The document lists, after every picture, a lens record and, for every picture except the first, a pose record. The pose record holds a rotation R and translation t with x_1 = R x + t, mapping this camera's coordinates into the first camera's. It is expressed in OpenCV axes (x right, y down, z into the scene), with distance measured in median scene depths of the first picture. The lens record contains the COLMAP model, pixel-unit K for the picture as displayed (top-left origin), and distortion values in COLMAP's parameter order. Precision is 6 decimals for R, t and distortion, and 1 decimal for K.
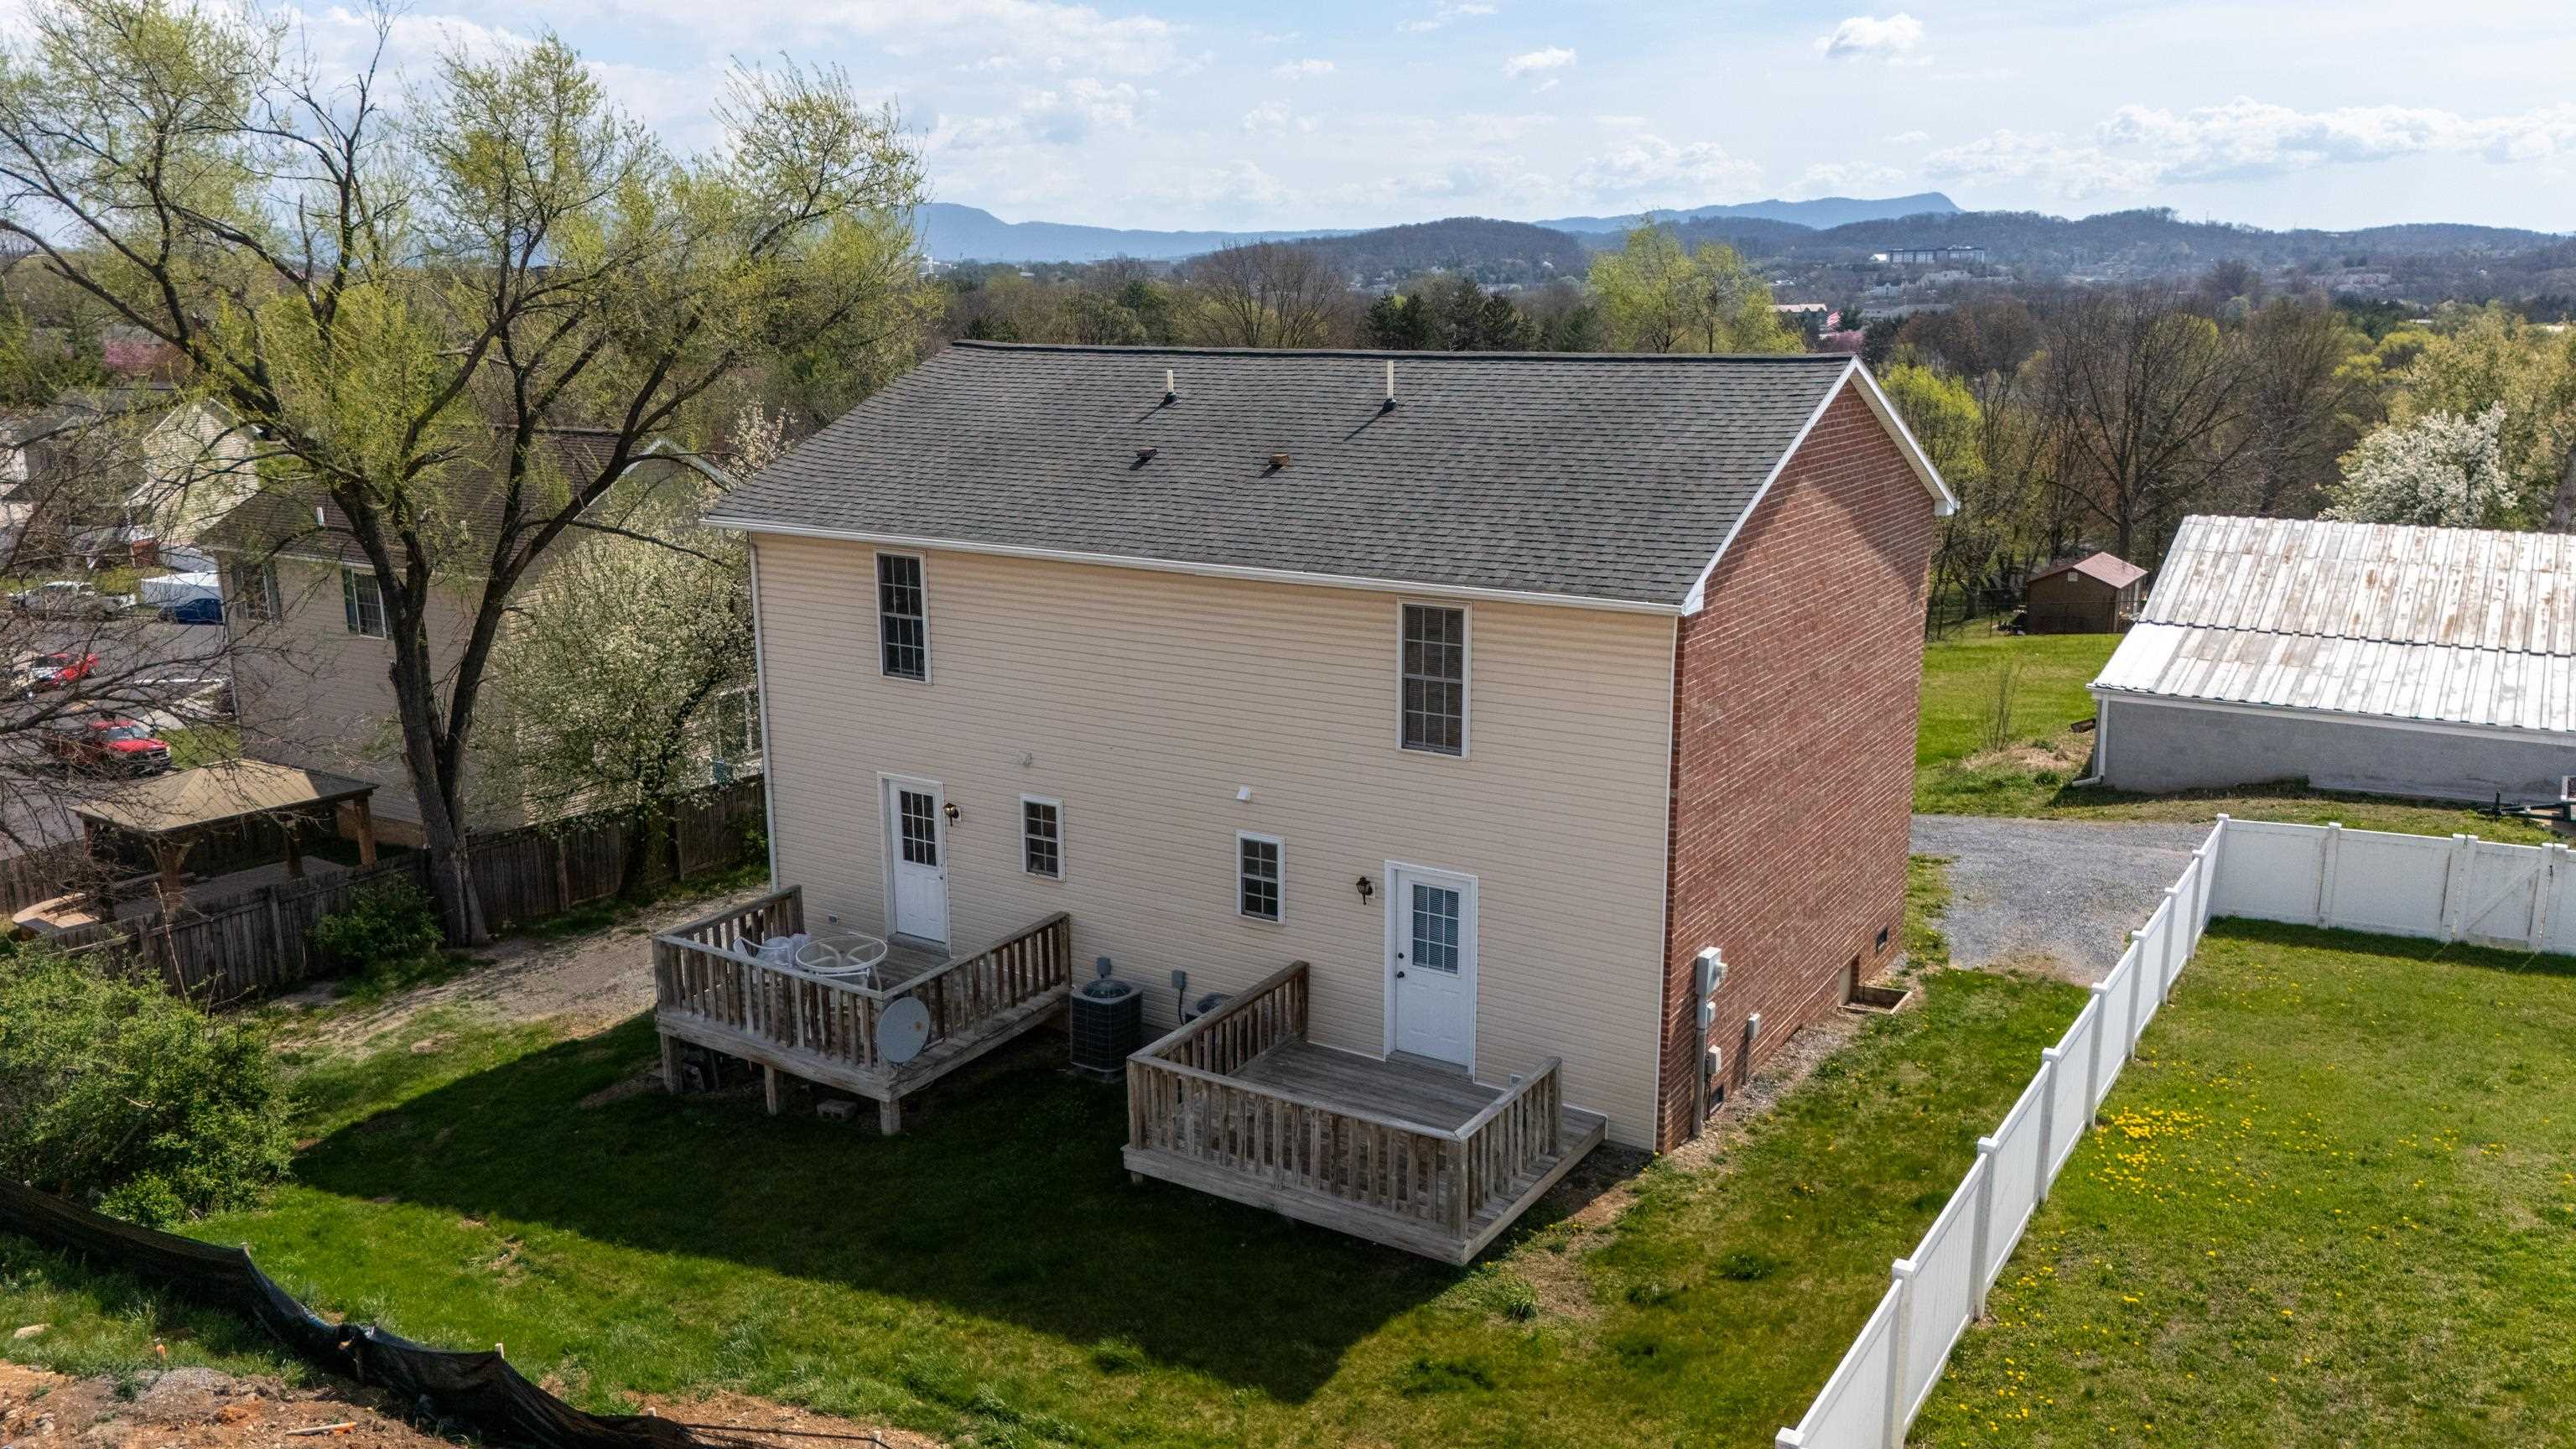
lens RADIAL K [[1899.6, 0, 1290.7], [0, 1899.6, 723.0], [0, 0, 1]] dist [0.076217, -0.075172]
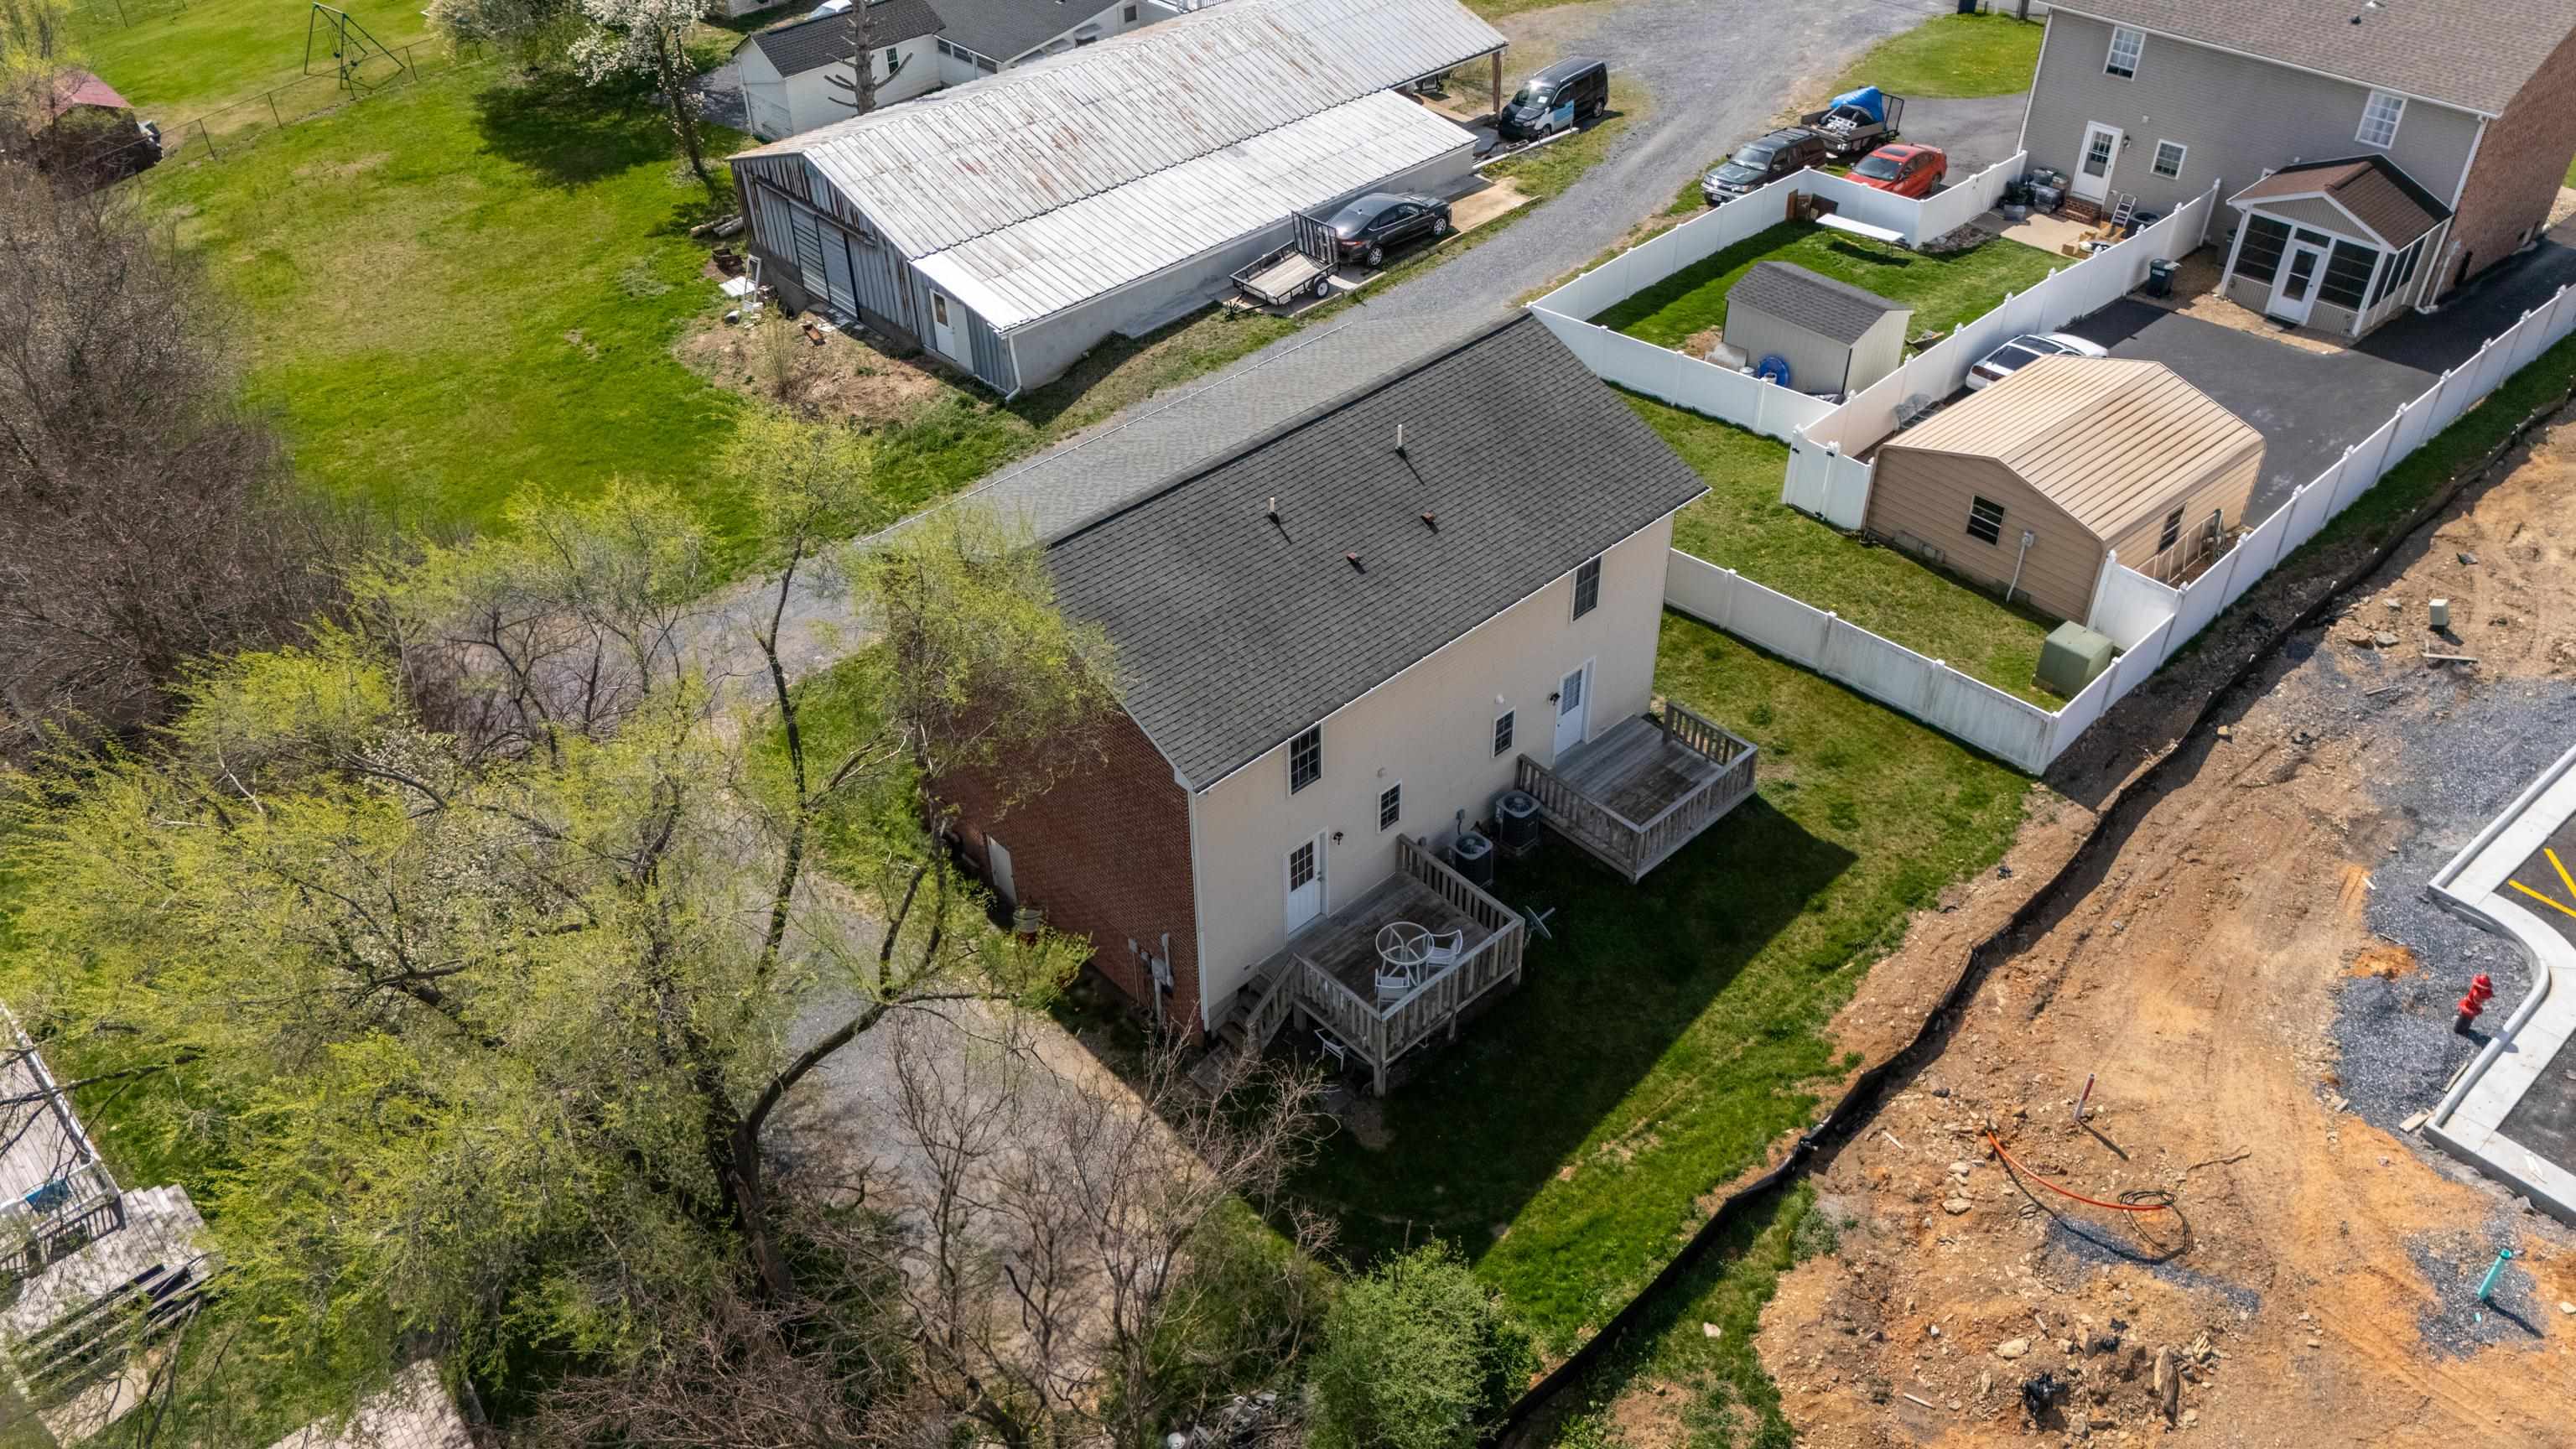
lens RADIAL K [[1908.8, 0, 1289.0], [0, 1908.8, 715.6], [0, 0, 1]] dist [0.071744, -0.071163]
pose [[0.255583, -0.596915, 0.760506, -1.428408], [0.232842, 0.801483, 0.550826, -0.967188], [-0.938329, 0.036296, 0.343832, 0.607042]]
